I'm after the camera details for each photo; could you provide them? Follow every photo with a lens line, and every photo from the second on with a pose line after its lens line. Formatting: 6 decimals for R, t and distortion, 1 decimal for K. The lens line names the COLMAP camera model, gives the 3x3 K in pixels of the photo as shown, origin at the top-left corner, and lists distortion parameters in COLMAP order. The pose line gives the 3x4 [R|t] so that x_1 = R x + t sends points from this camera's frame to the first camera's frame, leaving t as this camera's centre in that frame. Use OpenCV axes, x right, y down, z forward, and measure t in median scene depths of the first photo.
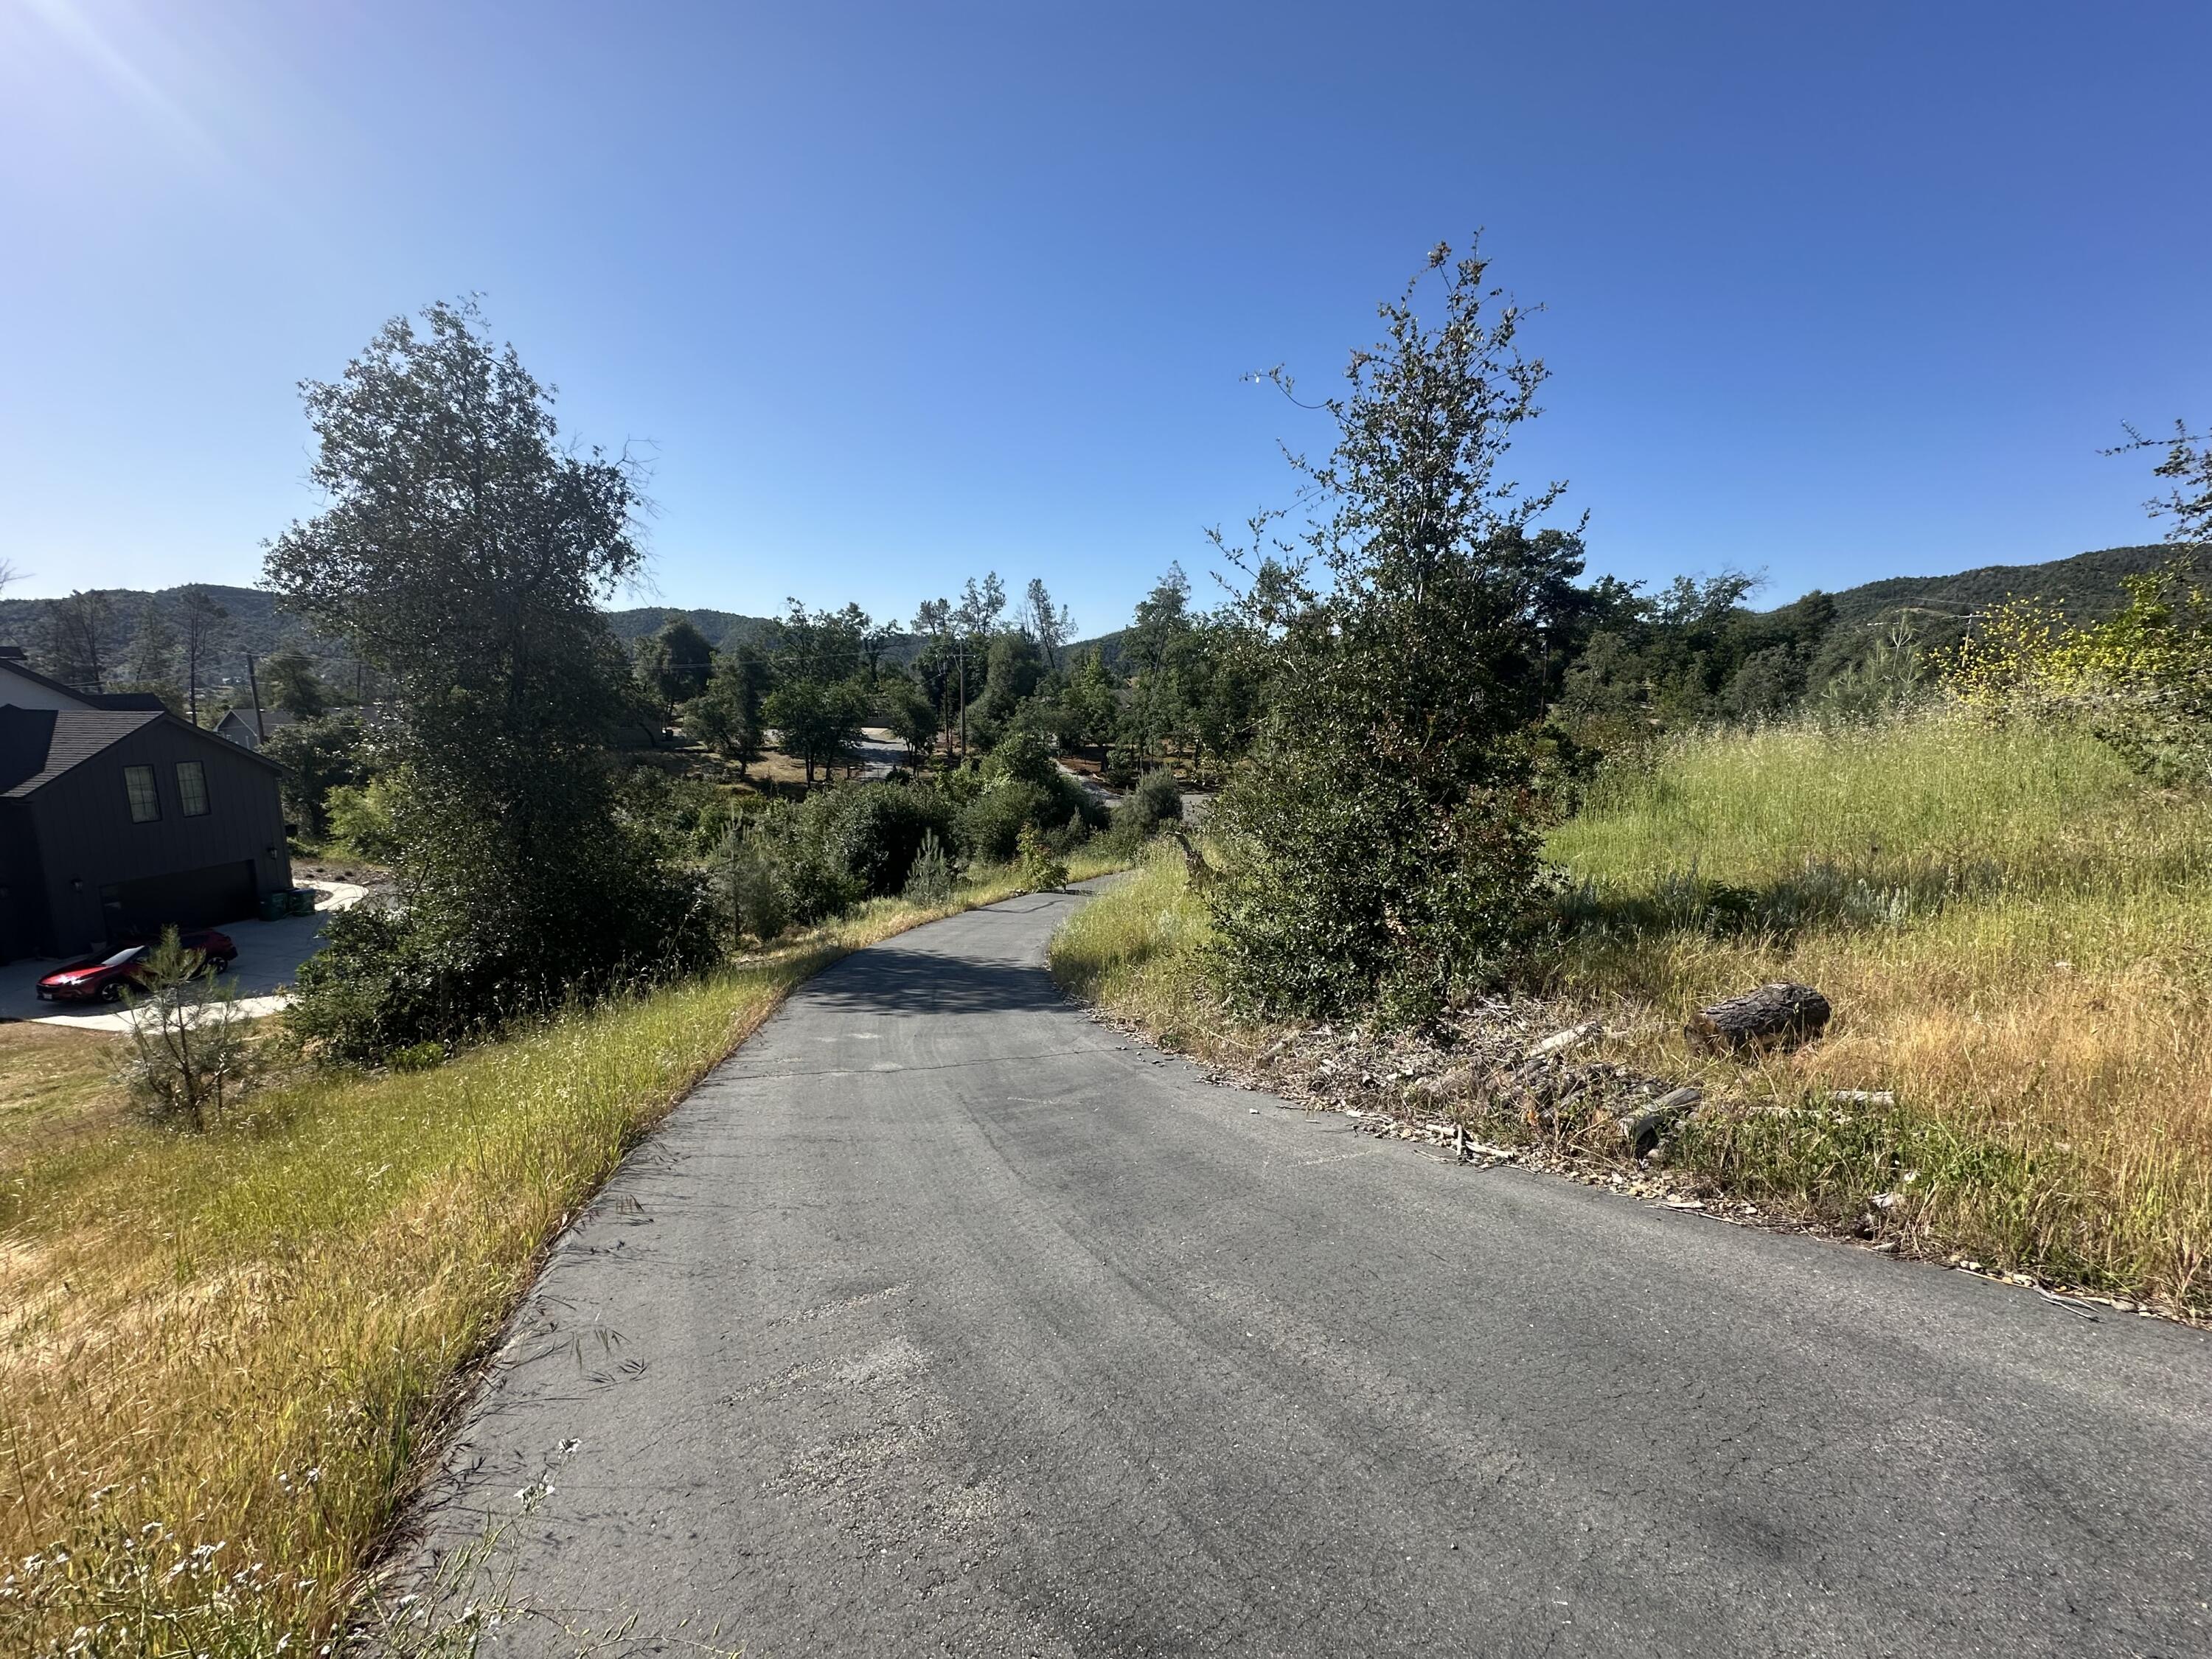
lens RADIAL K [[889.5, 0, 1108.7], [0, 889.5, 837.9], [0, 0, 1]] dist [-0.003749, 0.000454]
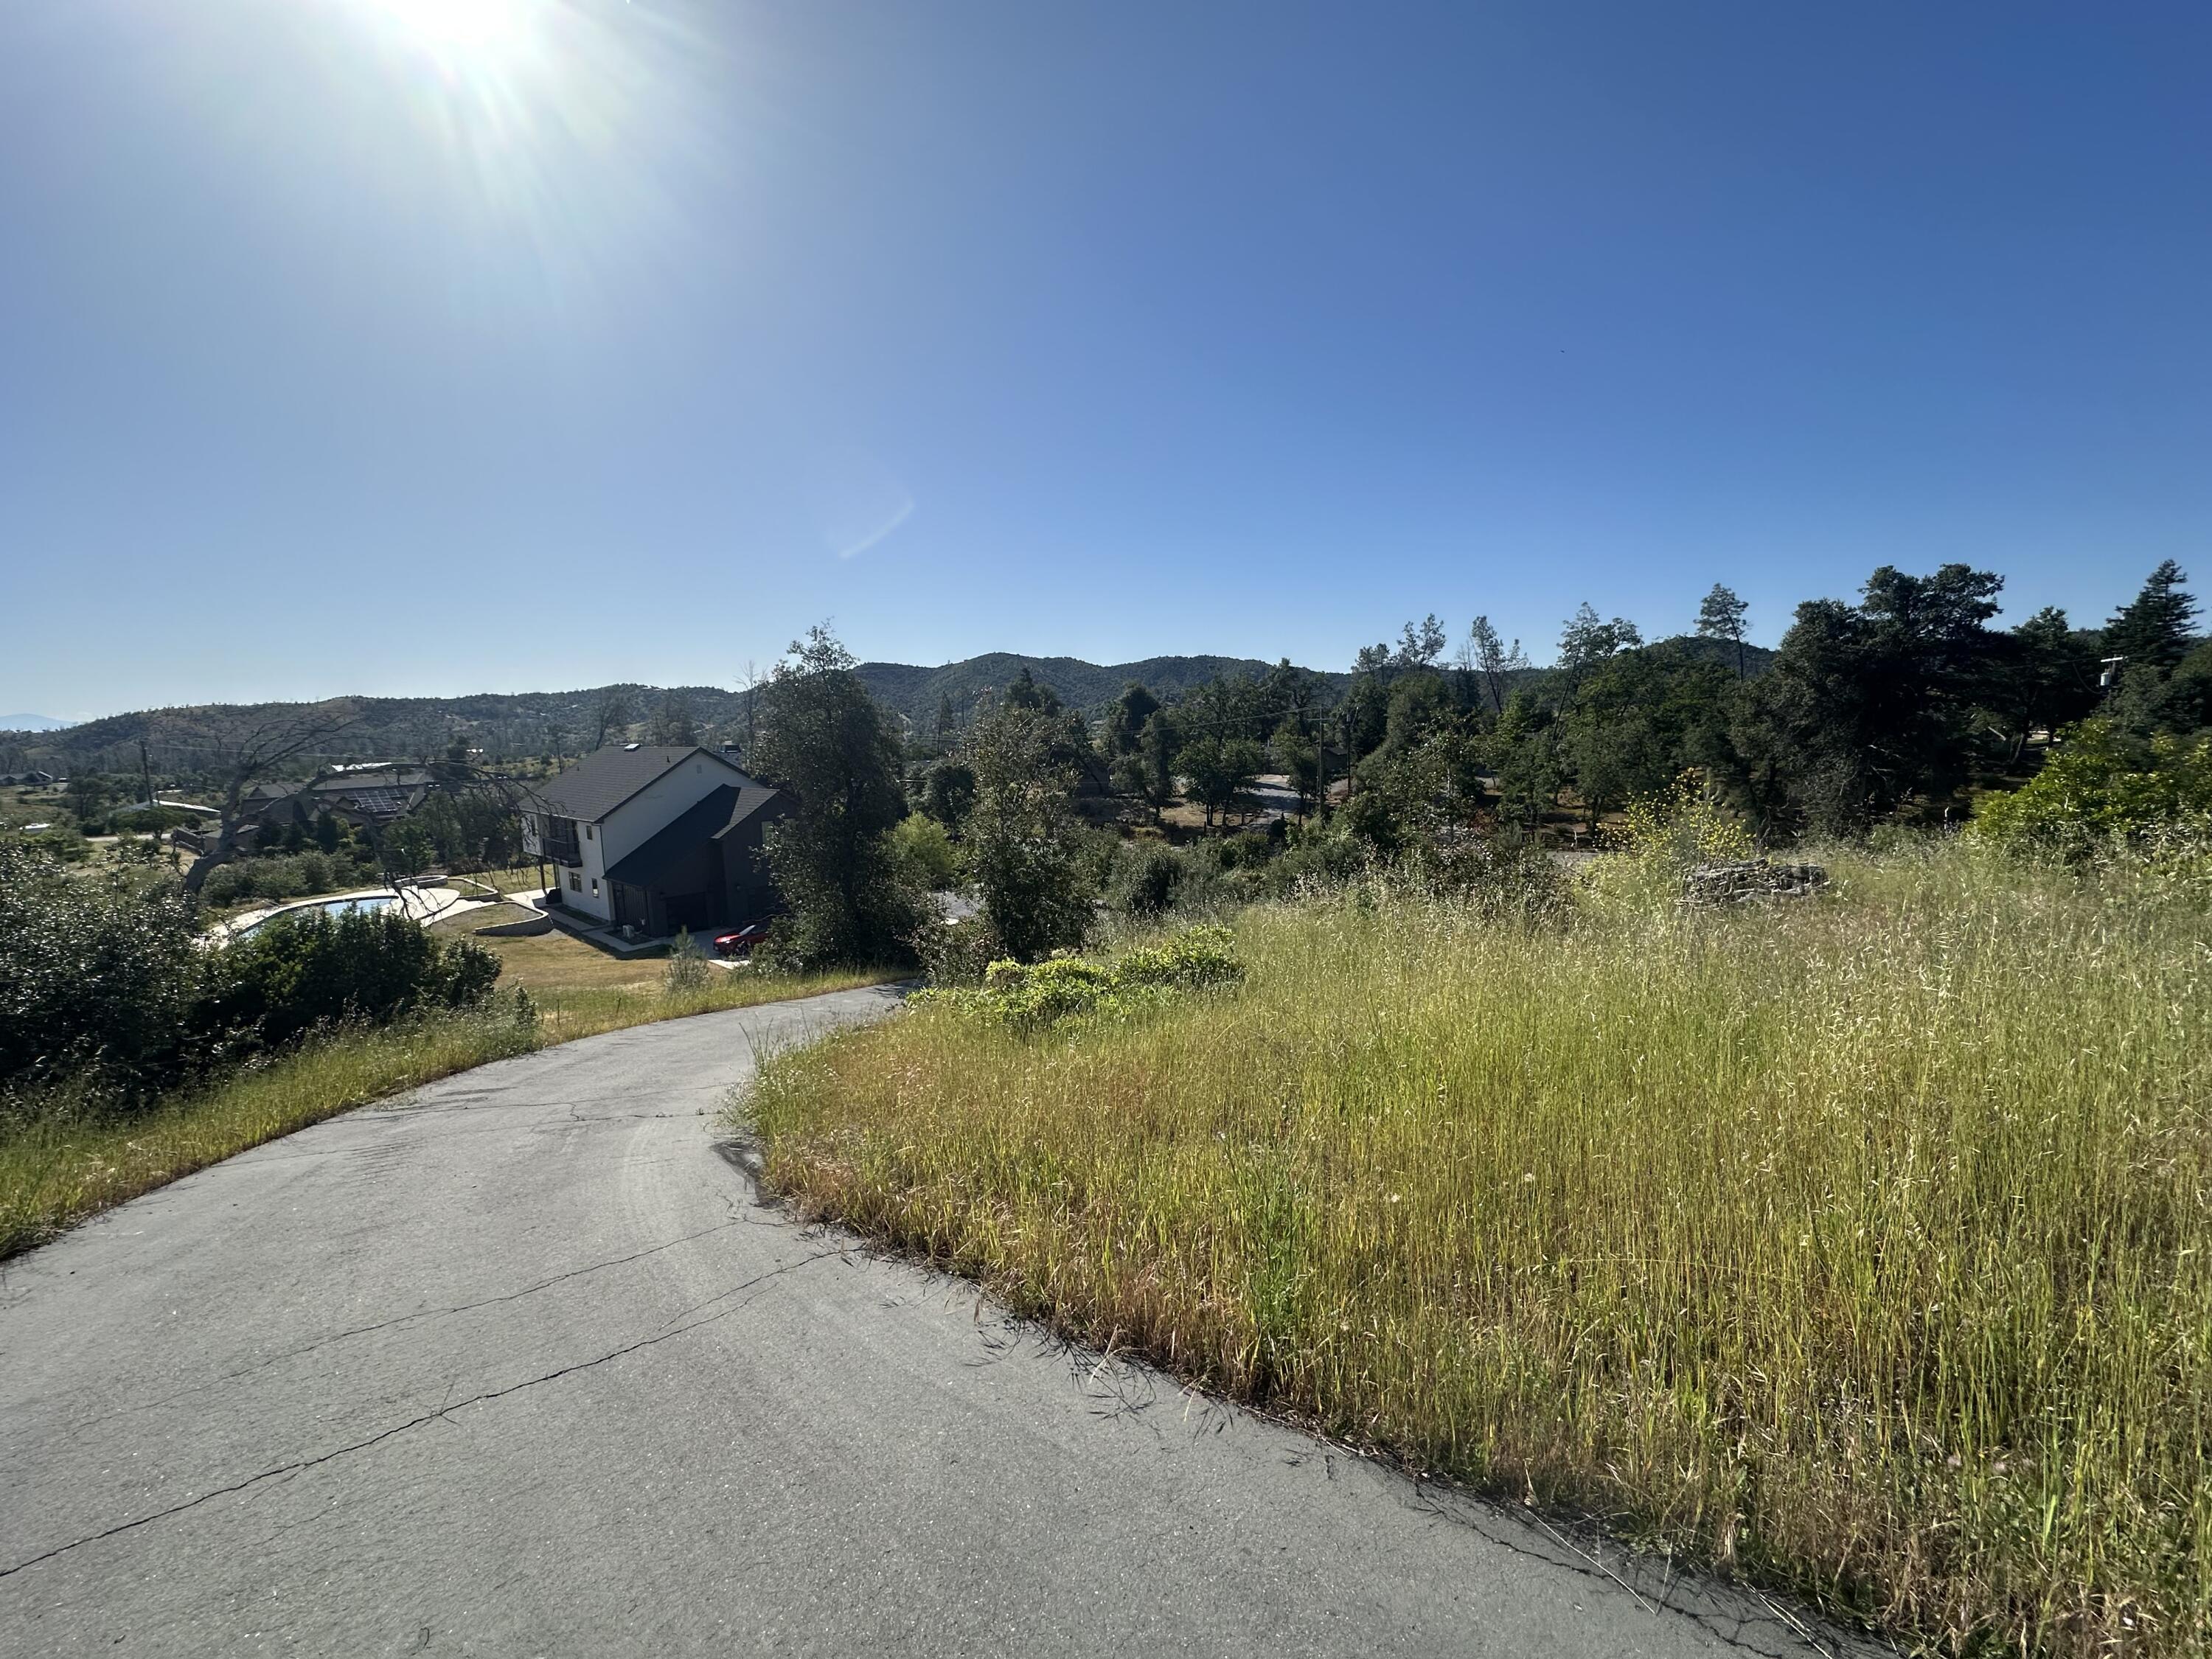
lens RADIAL K [[889.5, 0, 1109.1], [0, 889.5, 830.3], [0, 0, 1]] dist [-0.003749, 0.000454]
pose [[0.862109, 0.031247, -0.505758, 0.112485], [-0.053013, 0.998181, -0.028695, -0.014485], [0.503942, 0.051551, 0.862198, -0.051060]]
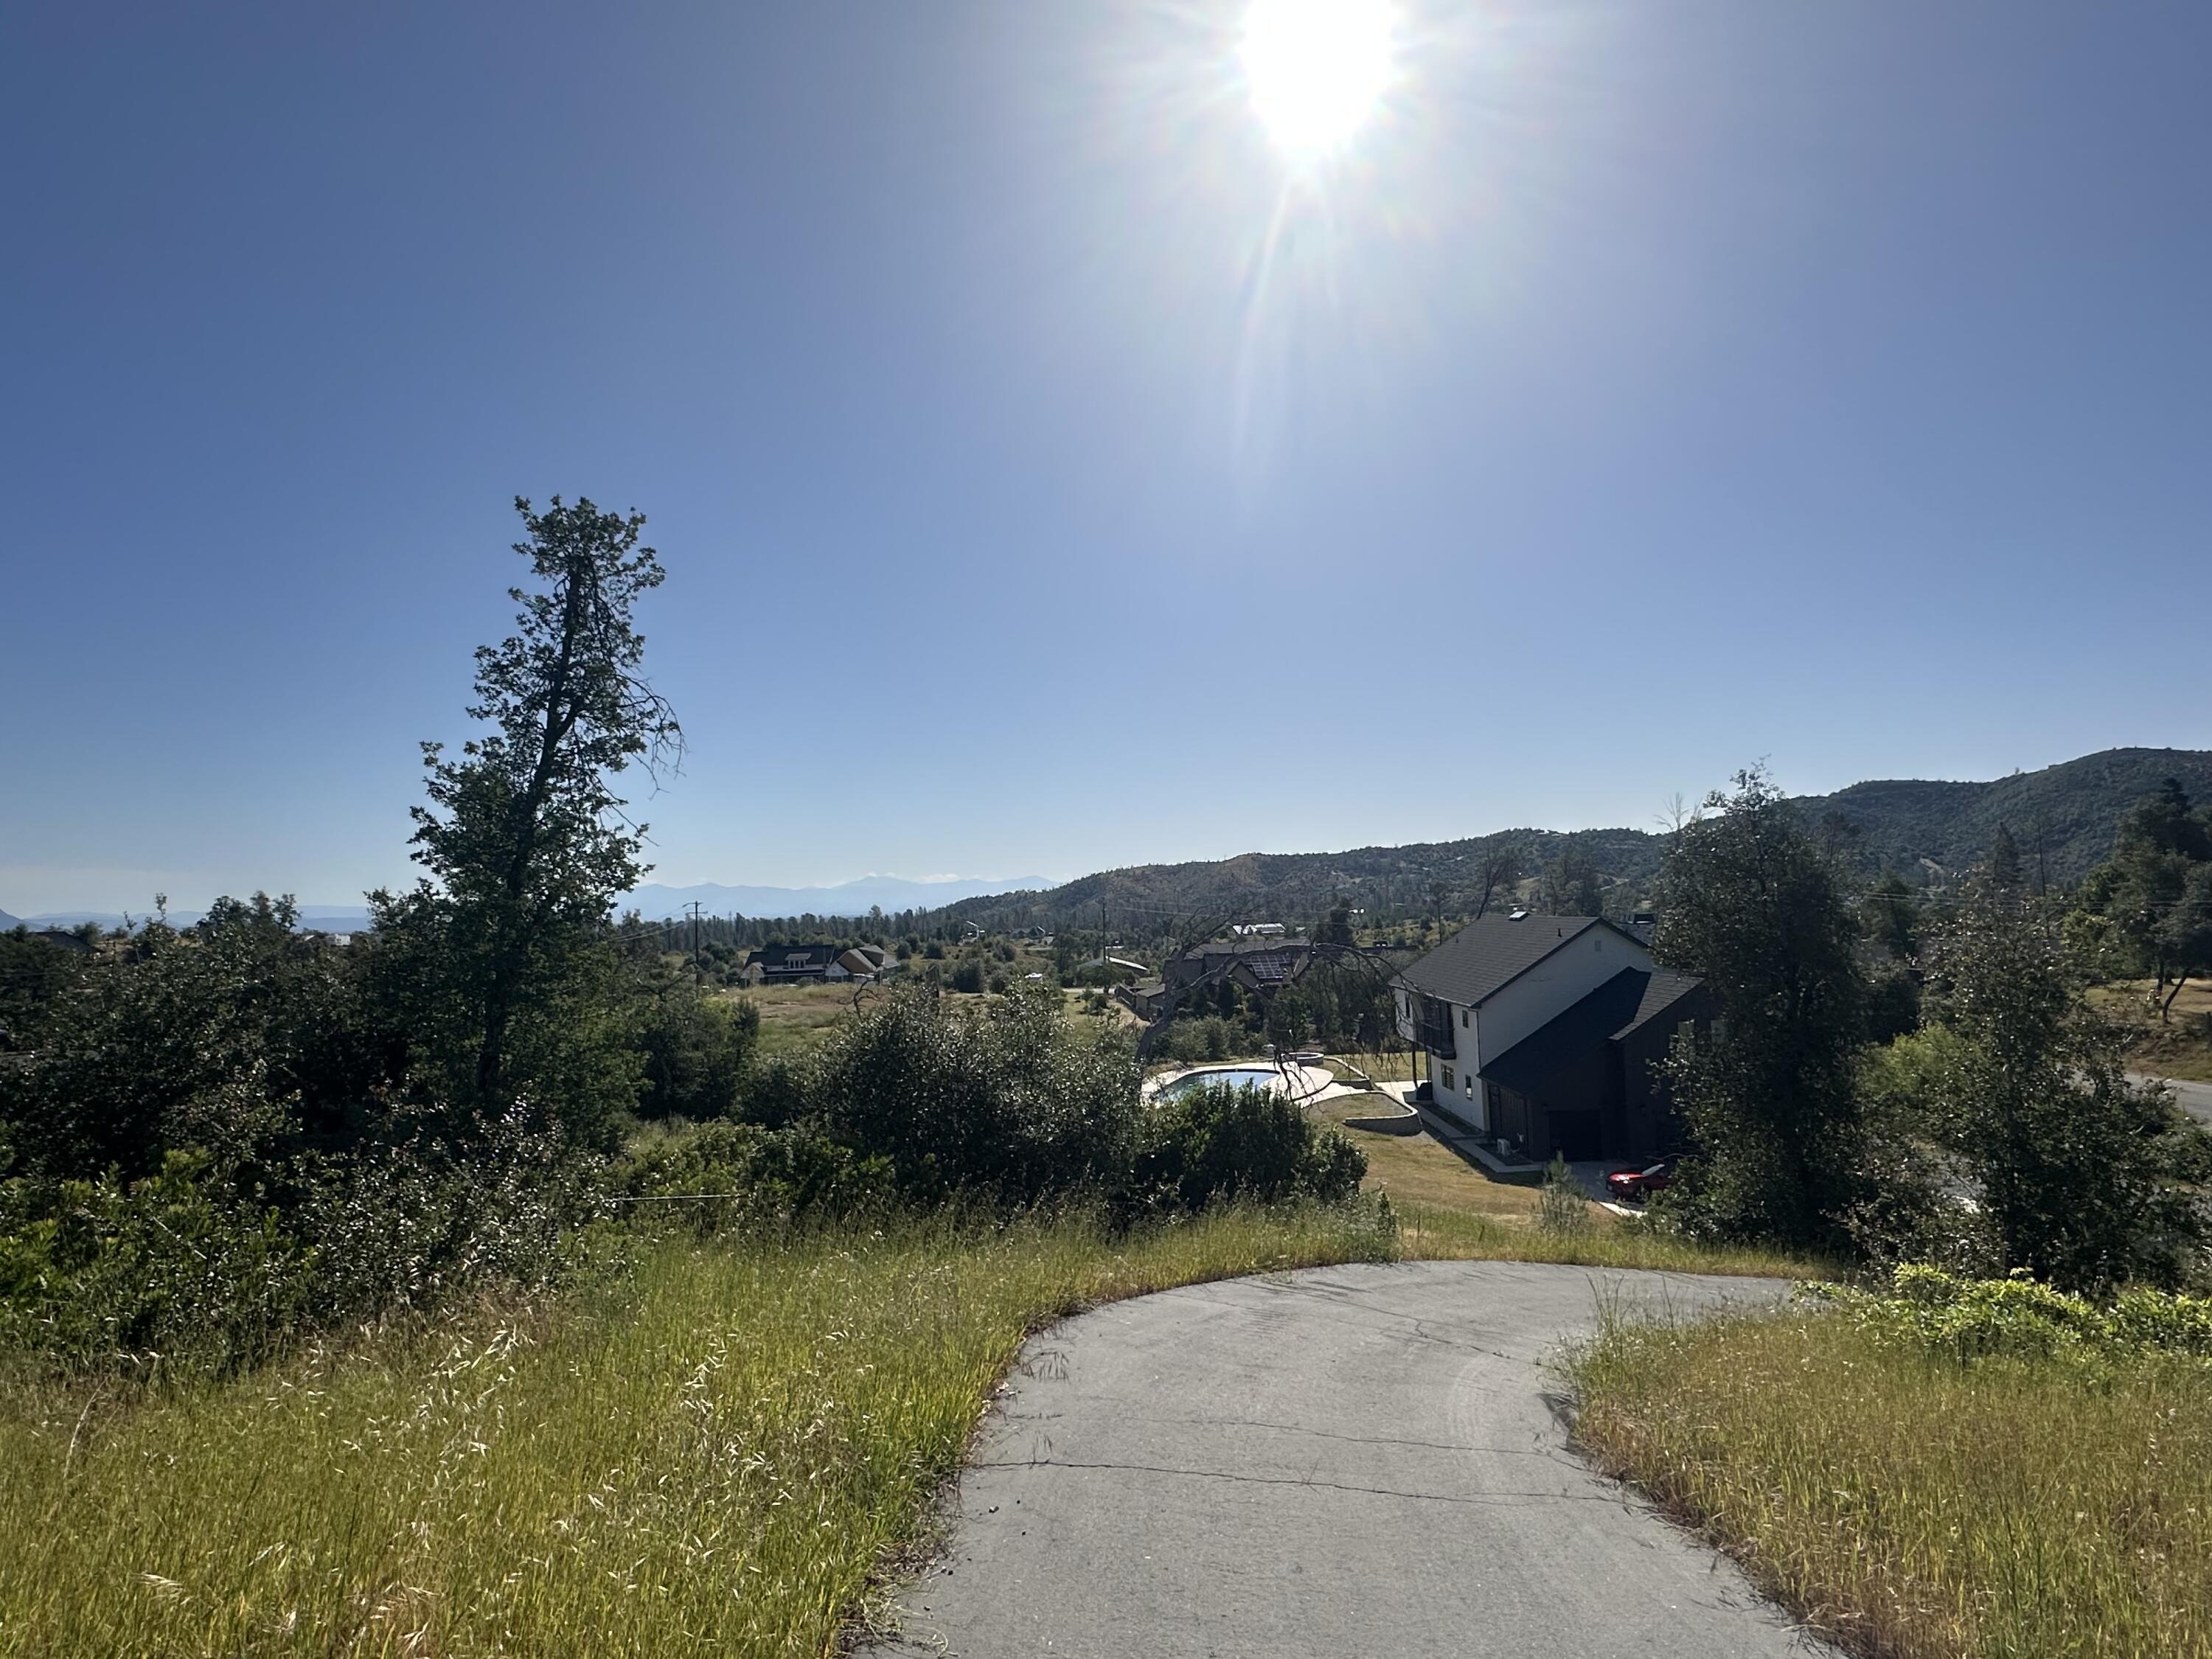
lens RADIAL K [[1223.5, 0, 1105.8], [0, 1223.5, 838.7], [0, 0, 1]] dist [-0.005305, -0.002399]
pose [[0.217917, -0.065134, -0.973791, 0.134266], [-0.134350, 0.986270, -0.096034, -0.017705], [0.966676, 0.151756, 0.206174, -0.061220]]
